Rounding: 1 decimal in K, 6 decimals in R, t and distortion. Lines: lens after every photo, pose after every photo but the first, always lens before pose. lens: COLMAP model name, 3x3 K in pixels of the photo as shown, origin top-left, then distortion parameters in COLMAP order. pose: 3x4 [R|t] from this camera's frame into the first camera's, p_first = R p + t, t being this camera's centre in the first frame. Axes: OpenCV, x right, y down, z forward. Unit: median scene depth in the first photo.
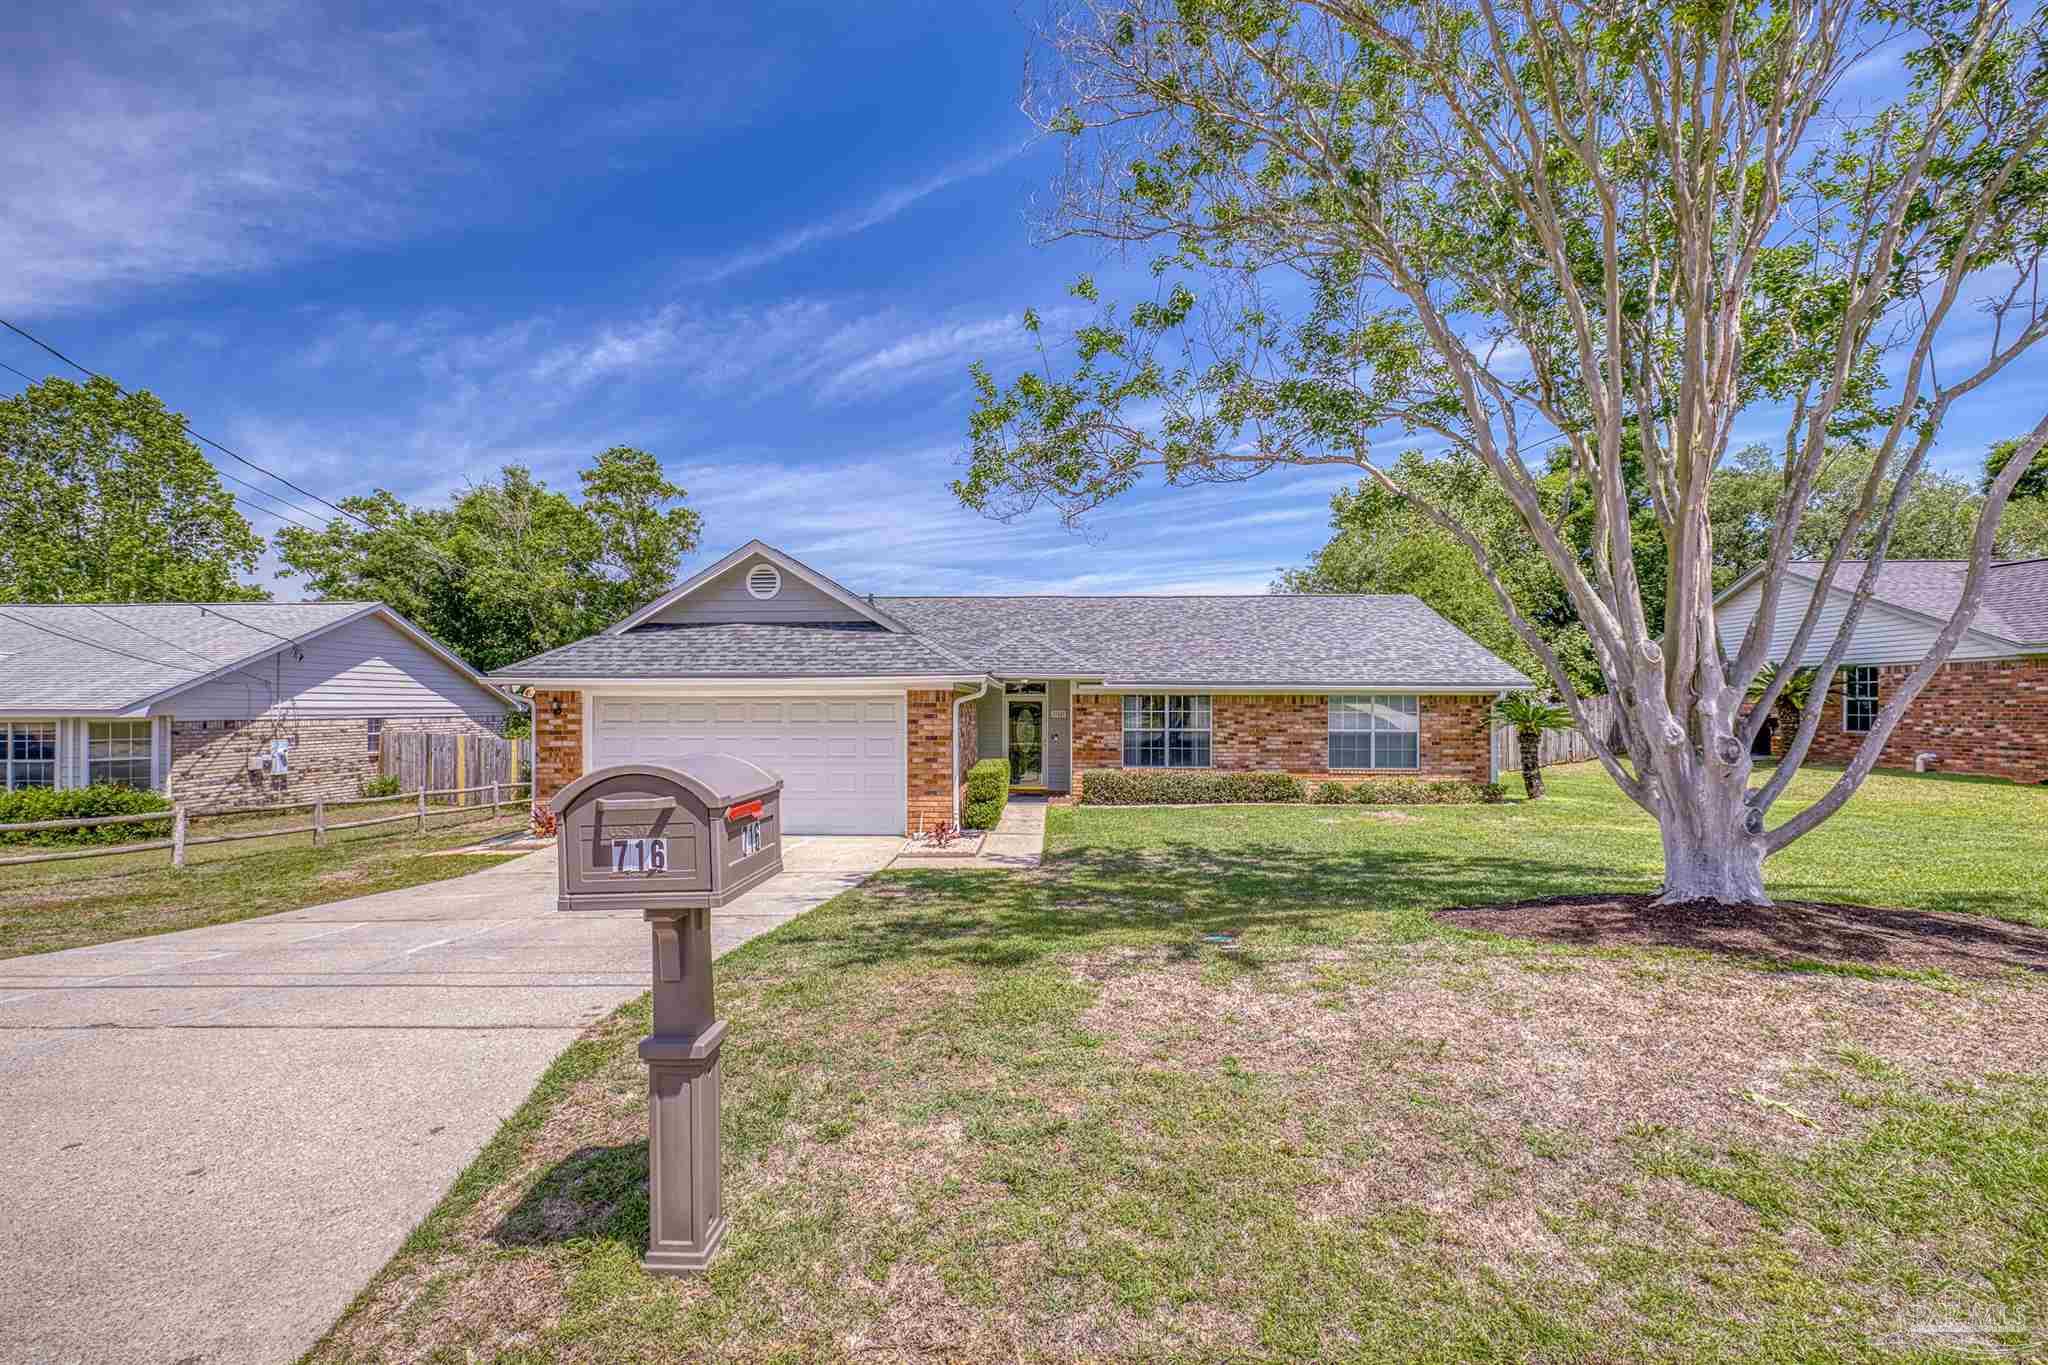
lens RADIAL K [[878.5, 0, 1012.4], [0, 878.5, 700.7], [0, 0, 1]] dist [0.002835, 0.000577]
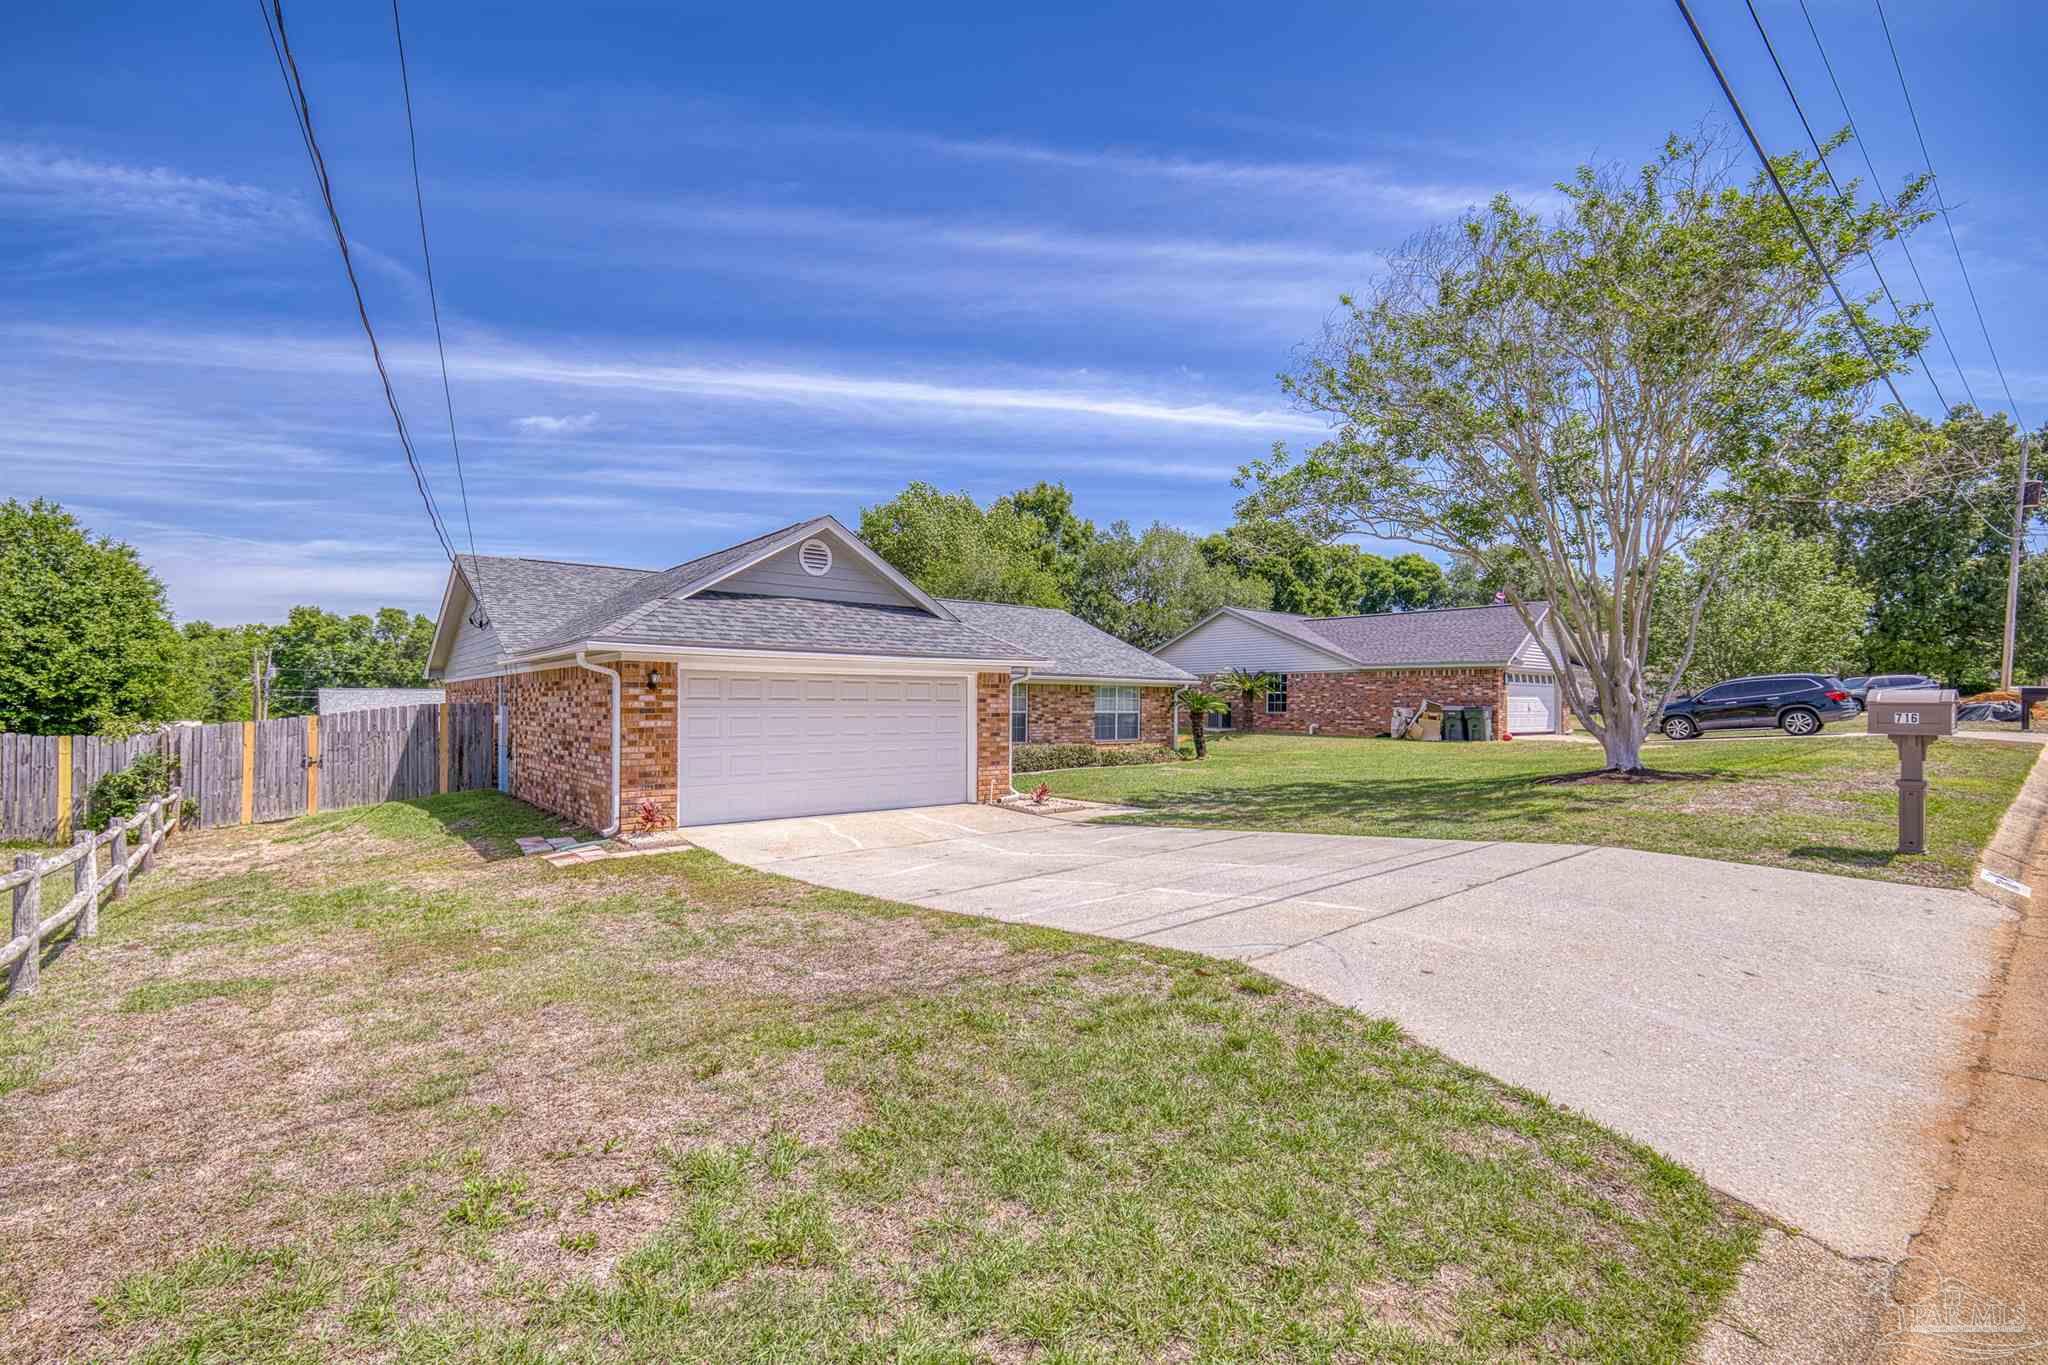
lens RADIAL K [[878.5, 0, 1012.4], [0, 878.5, 700.7], [0, 0, 1]] dist [0.002835, 0.000577]
pose [[0.743776, 0.006807, 0.668394, -0.644972], [-0.010984, 0.999938, 0.002039, 0.016422], [-0.668339, -0.008859, 0.743805, 0.103816]]
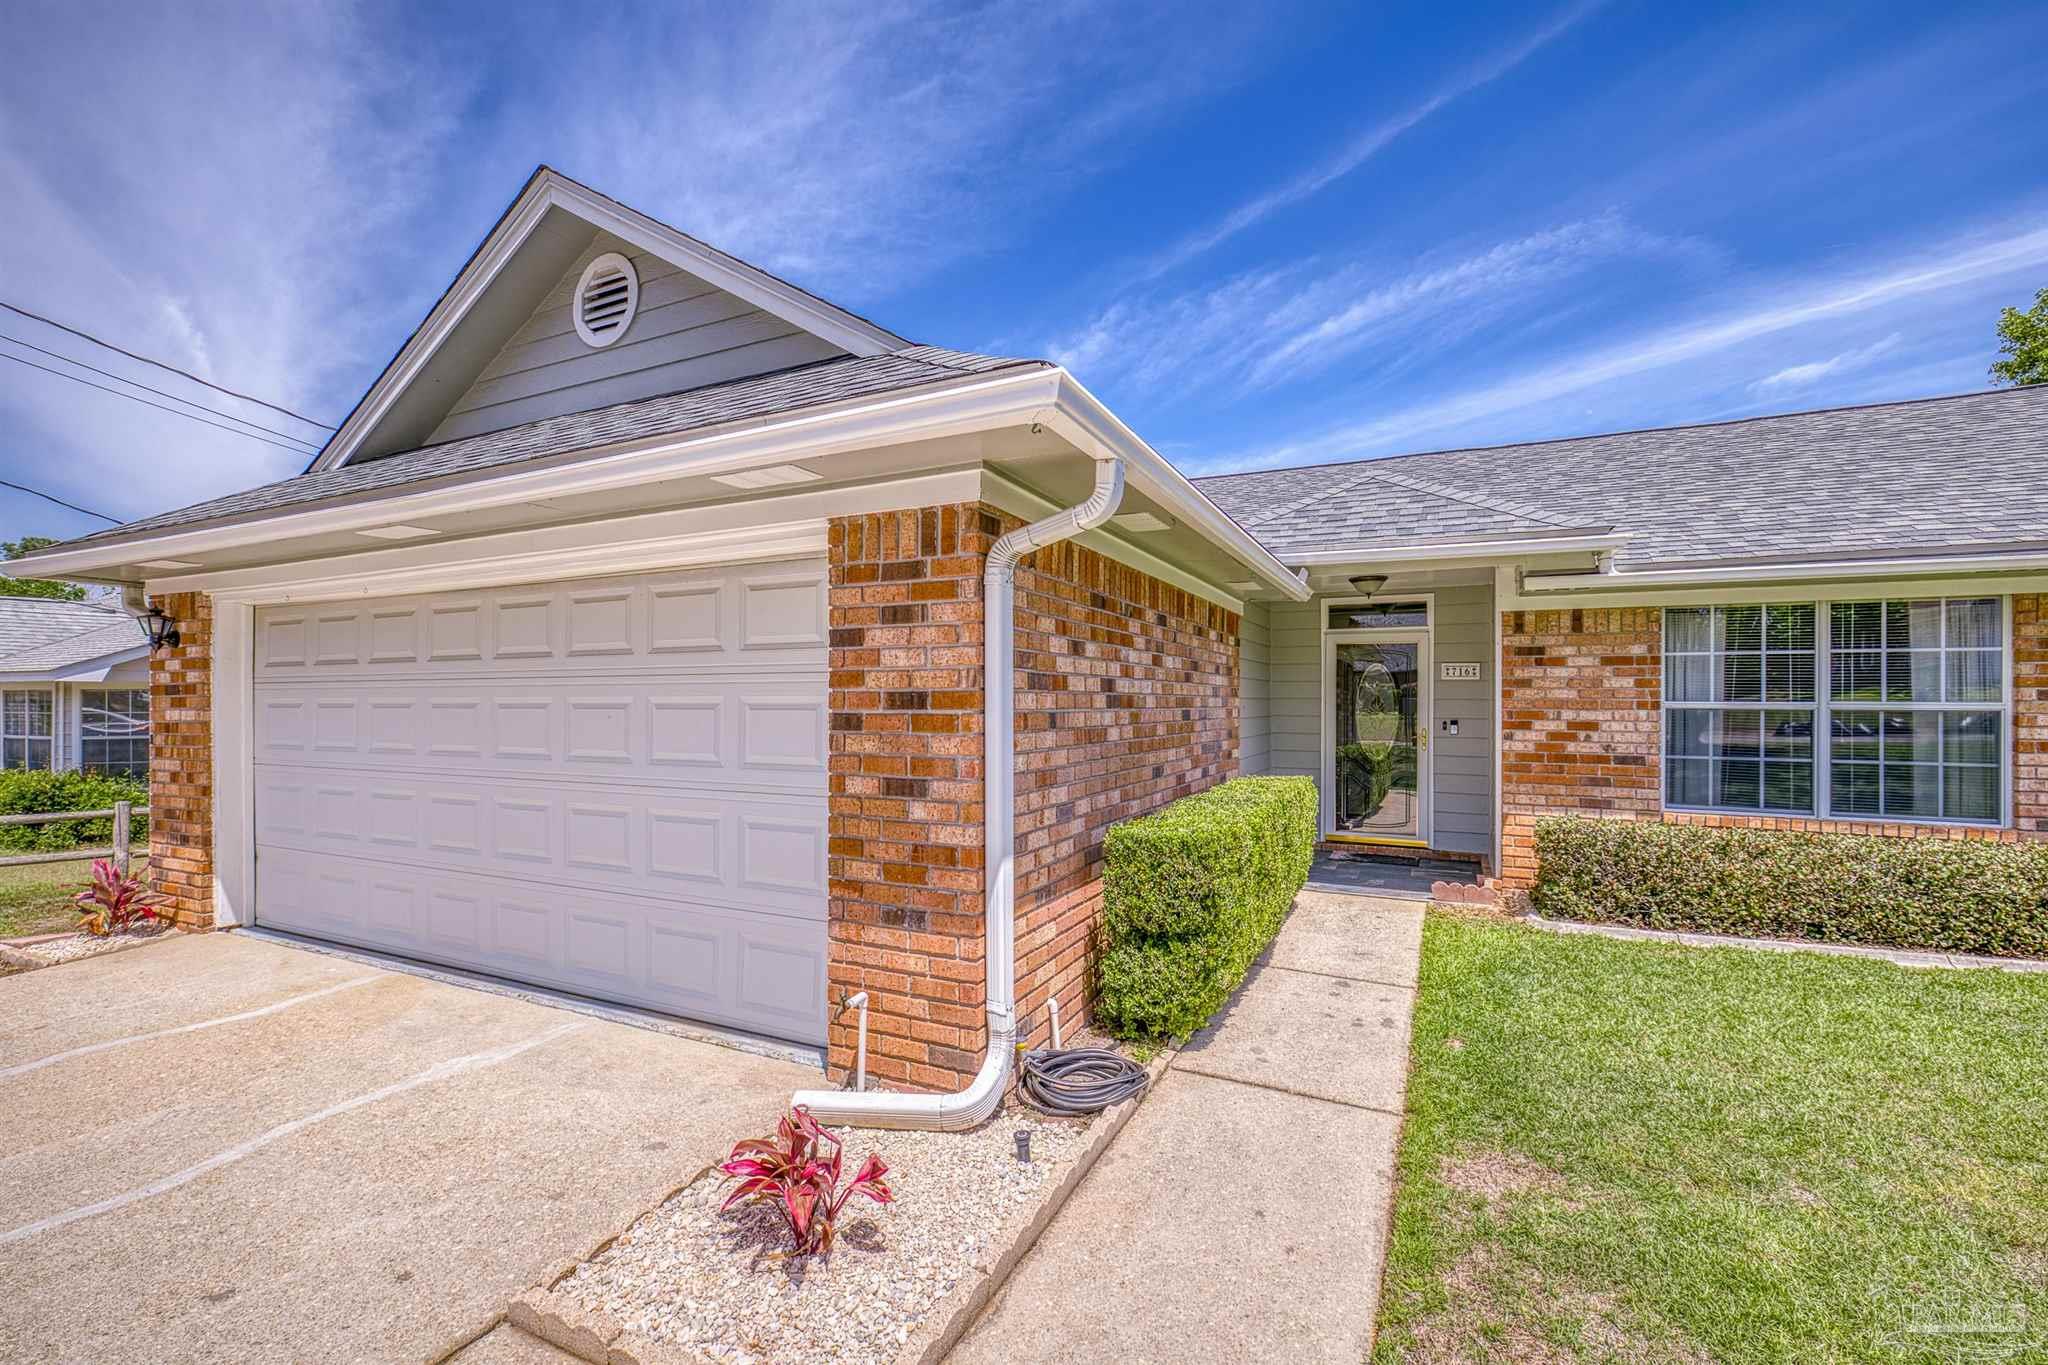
lens RADIAL K [[878.5, 0, 1012.4], [0, 878.5, 700.7], [0, 0, 1]] dist [0.002835, 0.000577]
pose [[0.915628, 0.000711, -0.402026, 0.028799], [-0.000102, 0.999999, 0.001537, 0.032434], [0.402026, -0.001366, 0.915627, 0.599683]]
